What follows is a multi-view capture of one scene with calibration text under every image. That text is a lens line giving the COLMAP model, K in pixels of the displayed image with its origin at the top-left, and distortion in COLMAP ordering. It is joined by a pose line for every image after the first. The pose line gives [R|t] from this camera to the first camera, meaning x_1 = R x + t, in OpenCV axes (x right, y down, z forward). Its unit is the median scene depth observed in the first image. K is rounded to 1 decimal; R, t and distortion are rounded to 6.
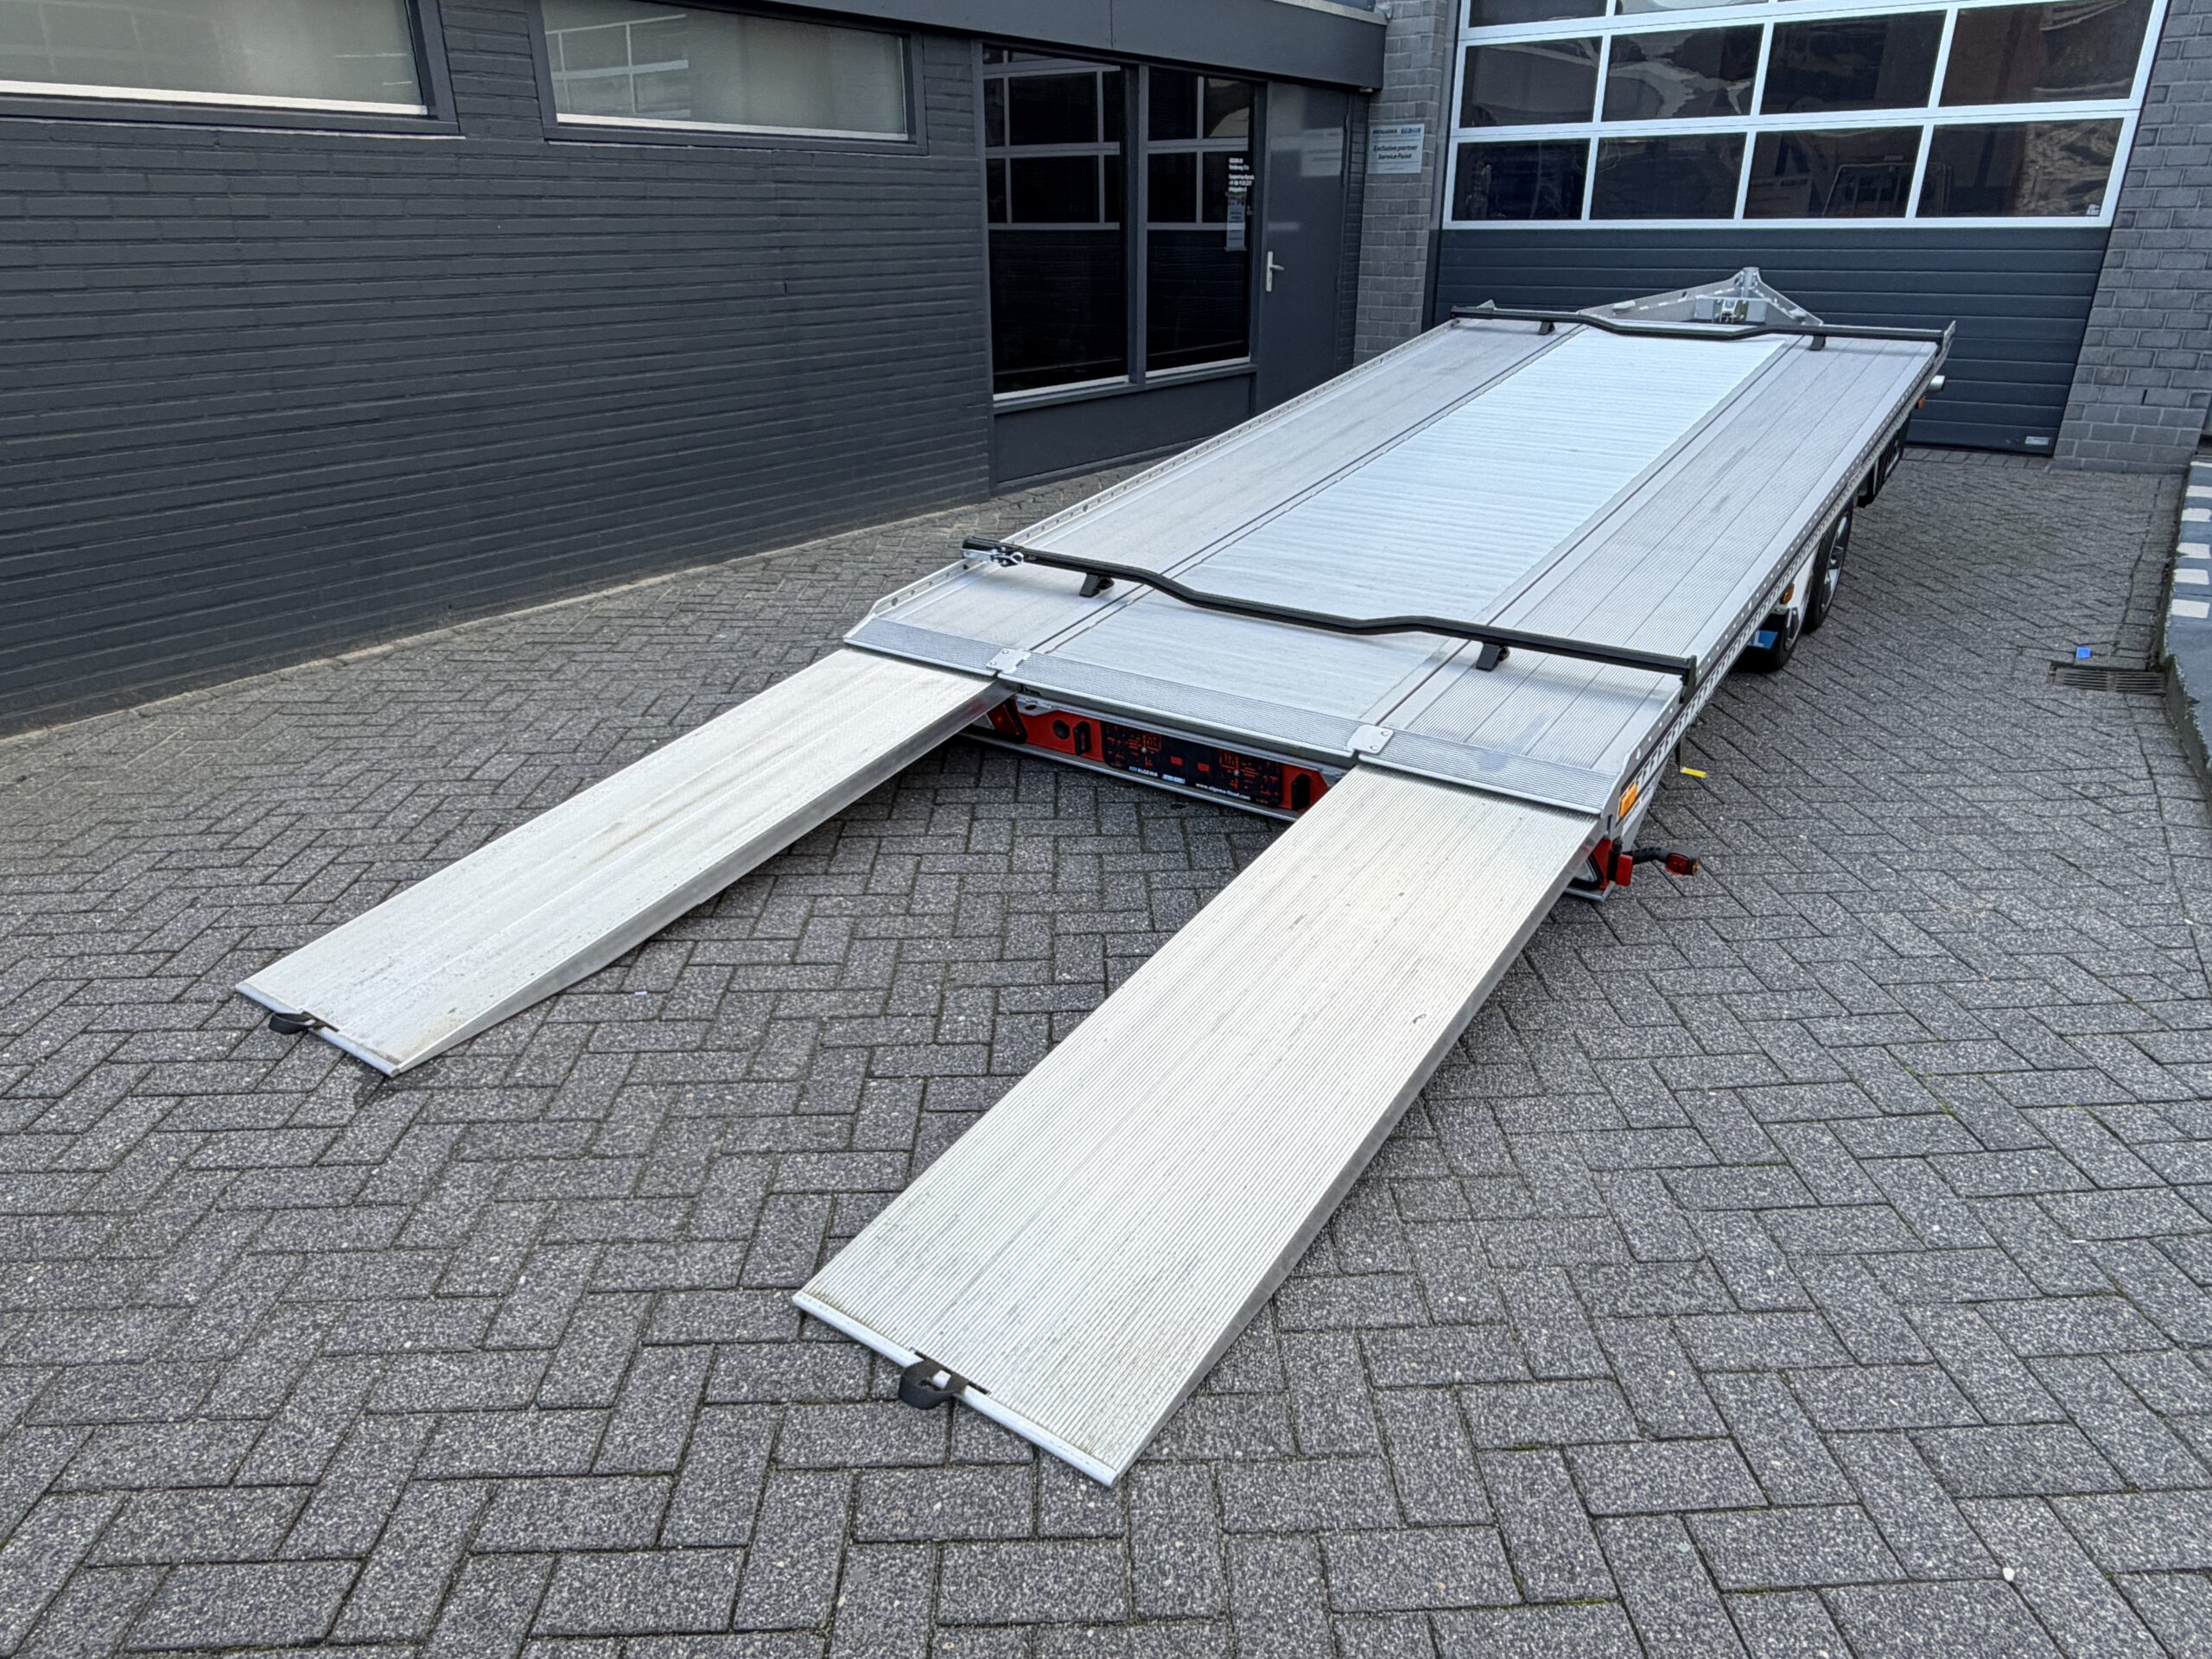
lens RADIAL K [[1414.7, 0, 1100.2], [0, 1414.7, 833.7], [0, 0, 1]] dist [-0.000875, 0.003140]
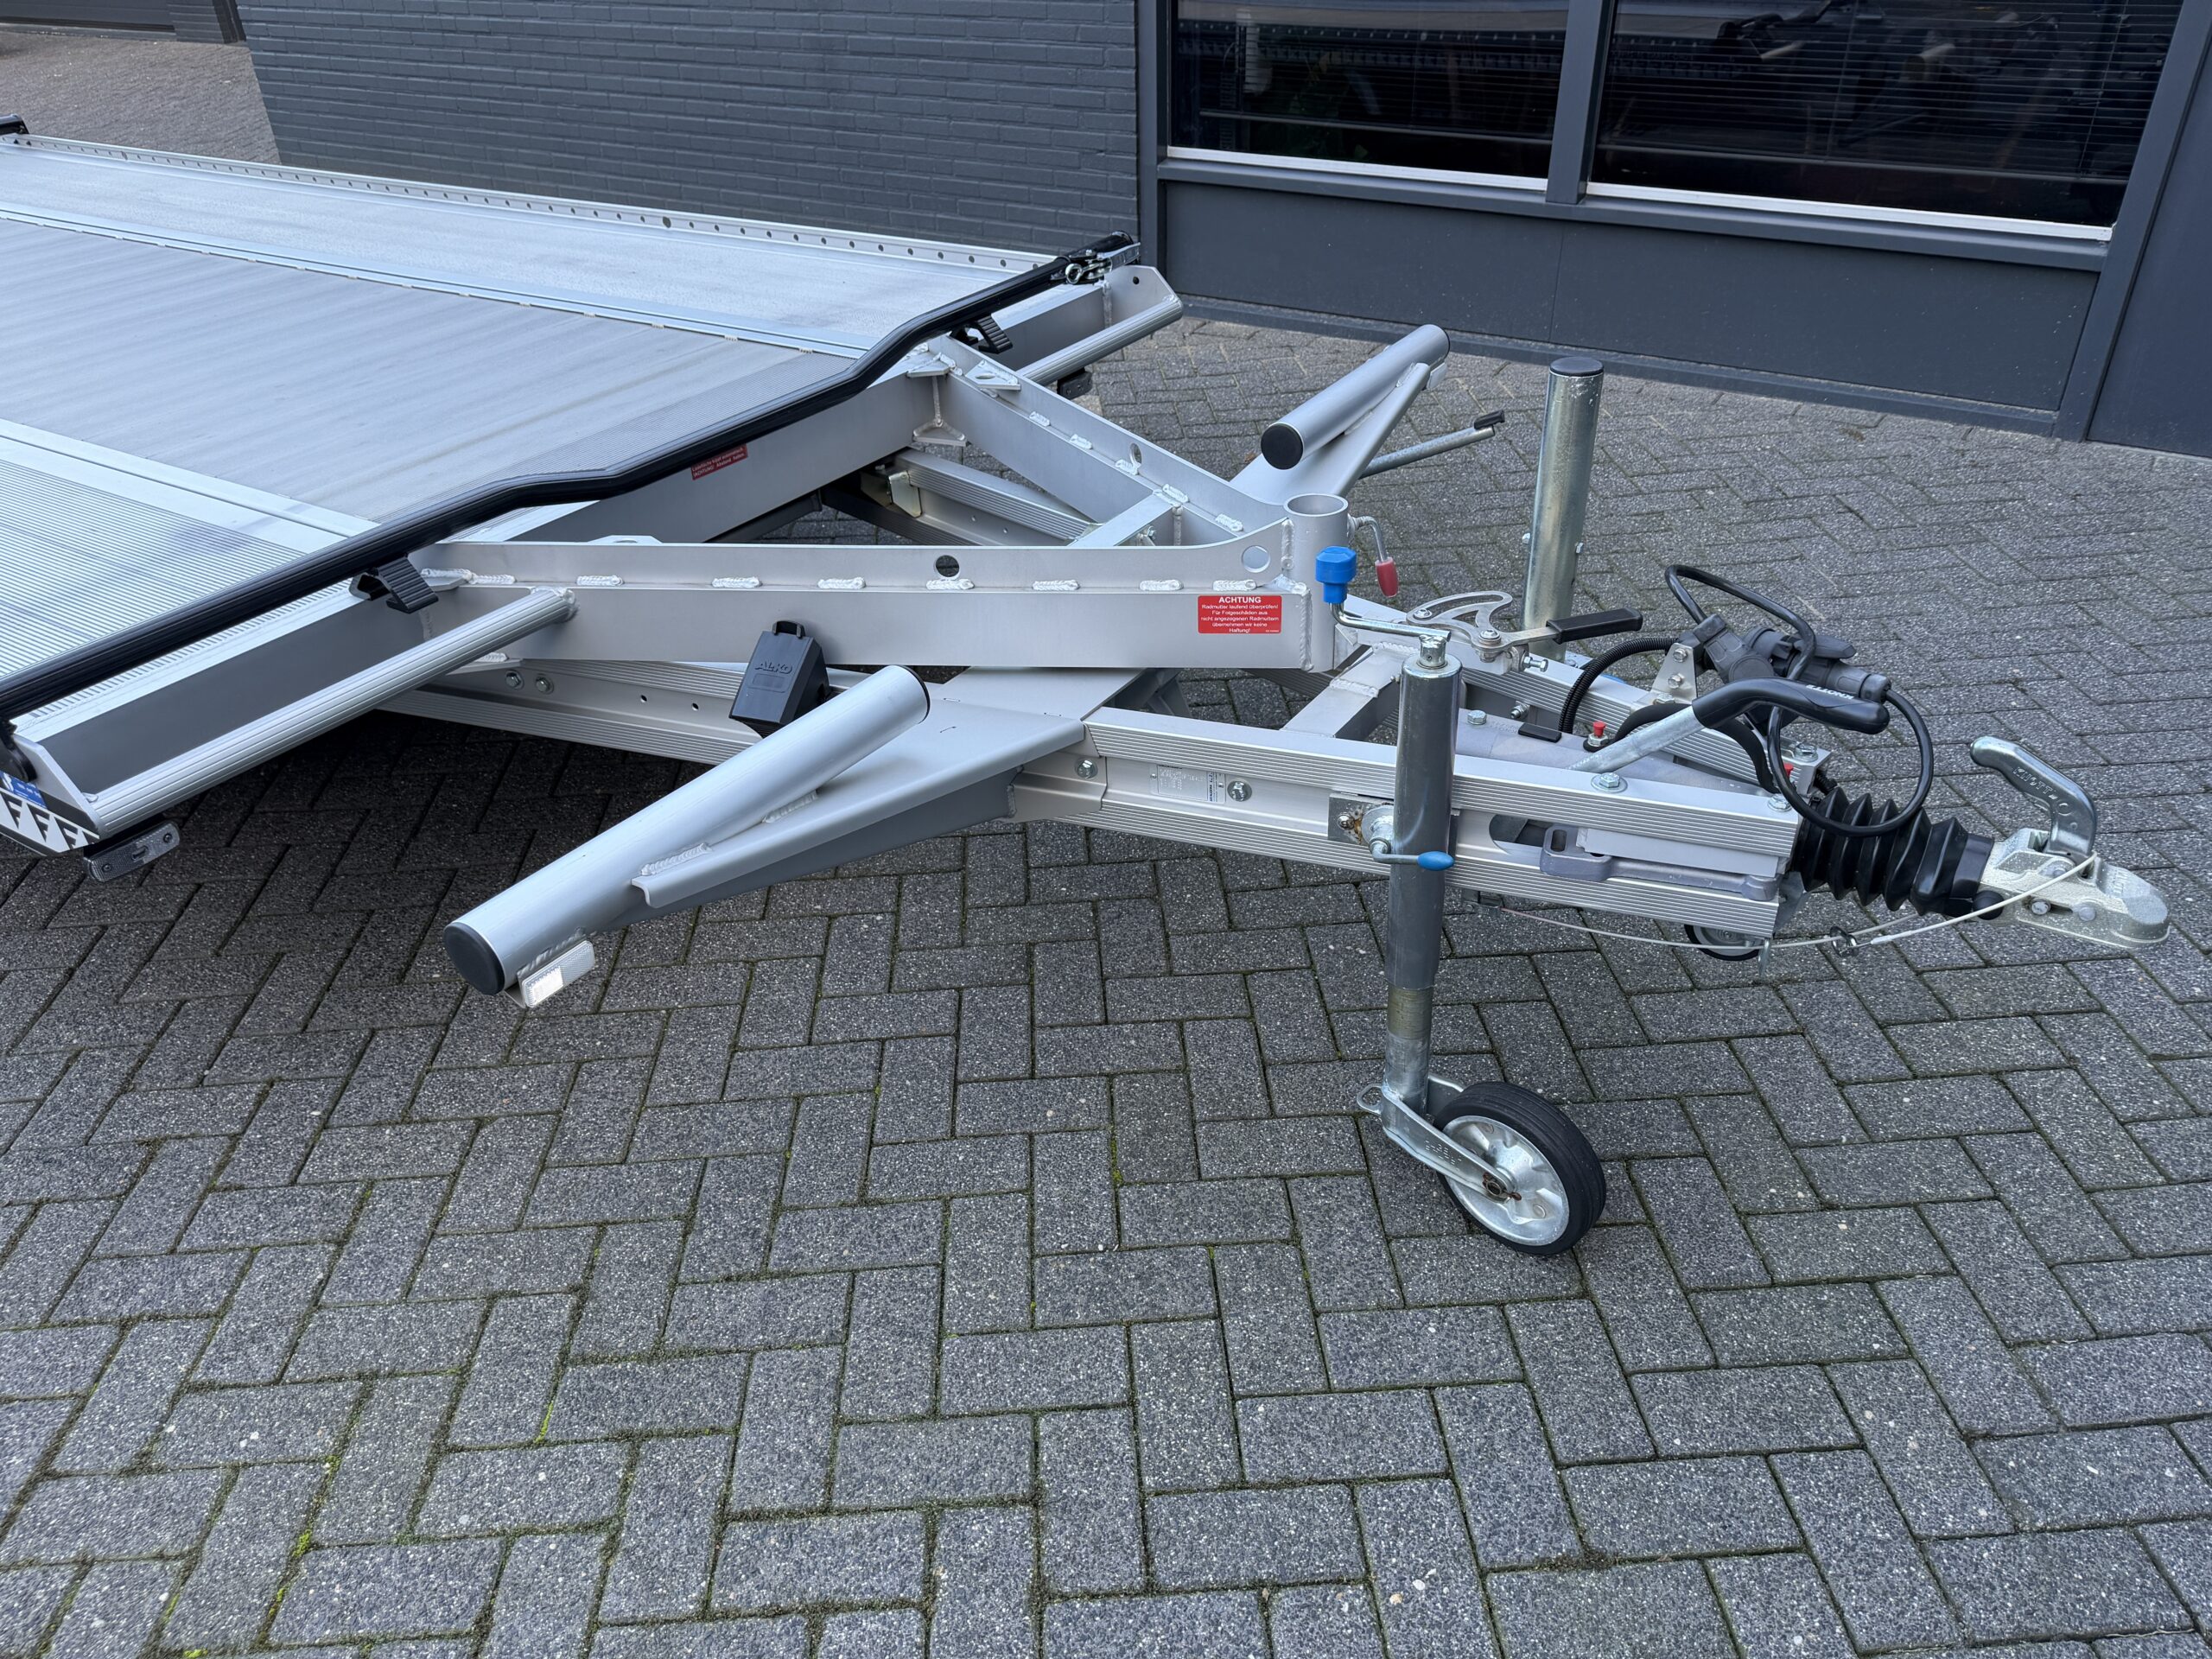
lens RADIAL K [[1556.9, 0, 1106.0], [0, 1556.9, 829.5], [0, 0, 1]] dist [0.032943, -0.045886]
pose [[0.033094, 0.538315, -0.842093, 1.071128], [-0.377148, 0.786990, 0.488268, -0.643754], [0.925562, 0.301435, 0.229069, 1.461231]]
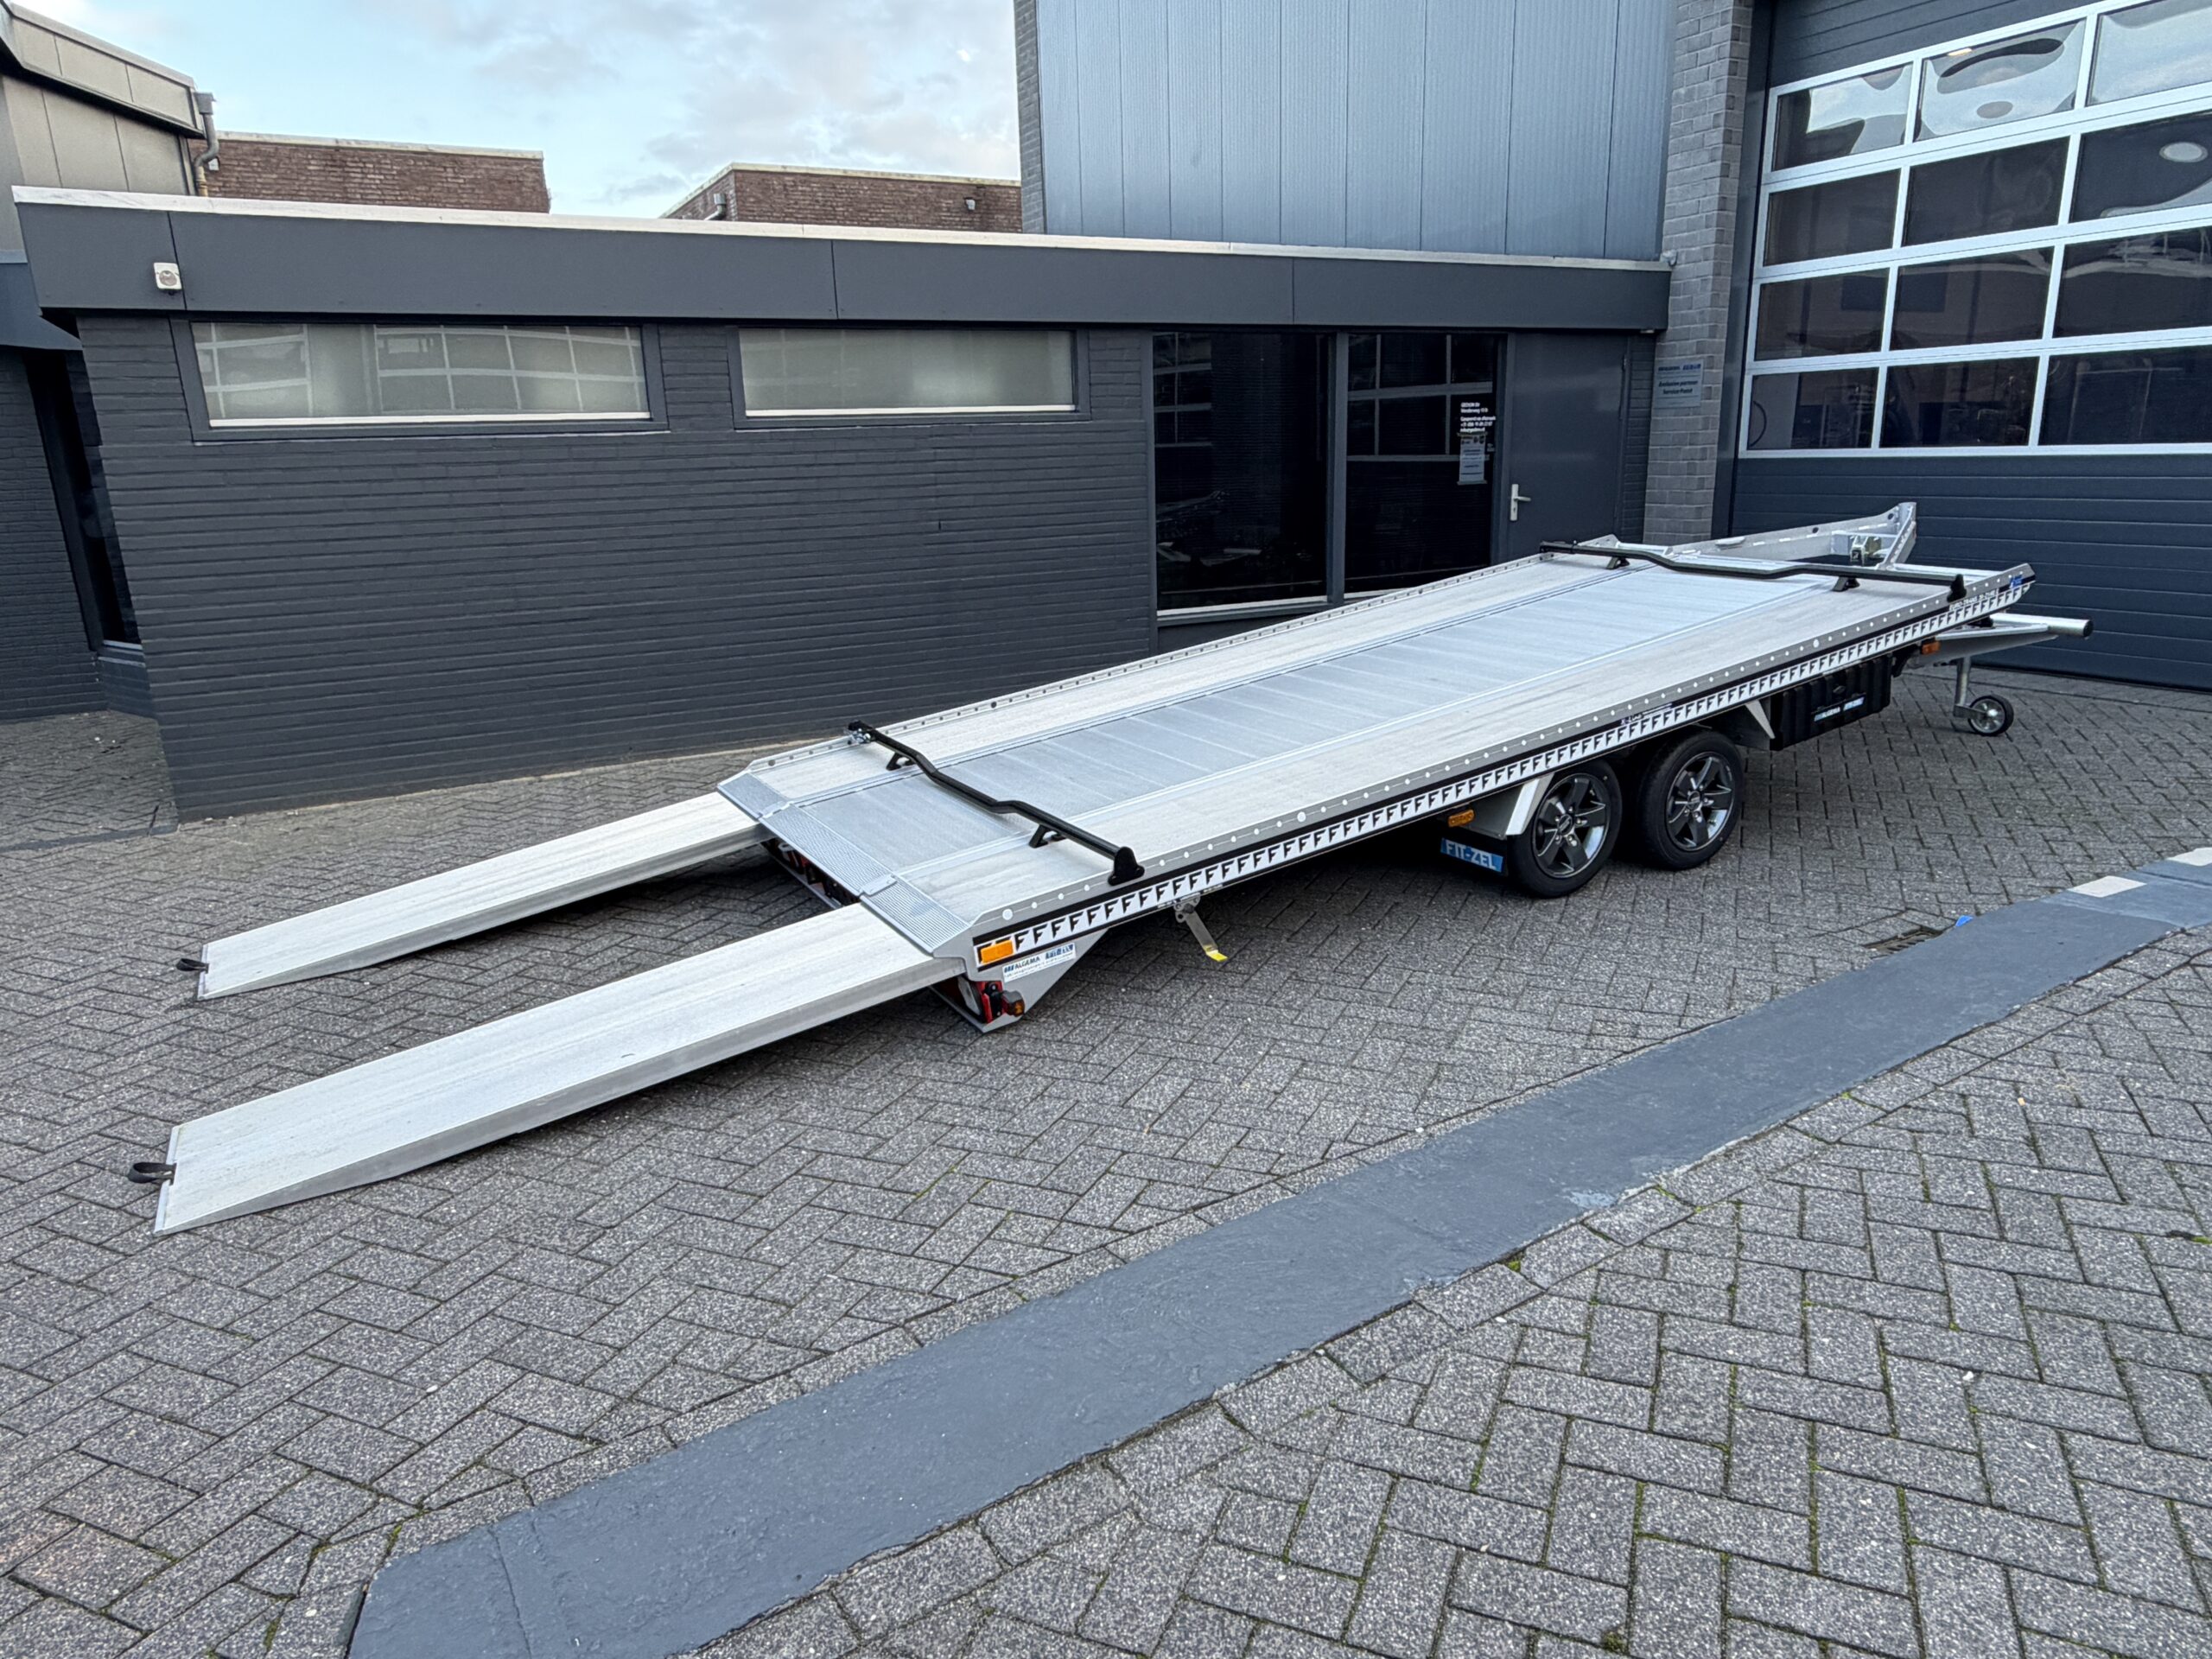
lens RADIAL K [[1414.7, 0, 1100.2], [0, 1414.7, 833.7], [0, 0, 1]] dist [-0.000875, 0.003140]
pose [[0.900130, 0.094474, -0.425253, 0.632005], [-0.150656, 0.983474, -0.100406, -0.009084], [0.408739, 0.154445, 0.899488, -0.061274]]
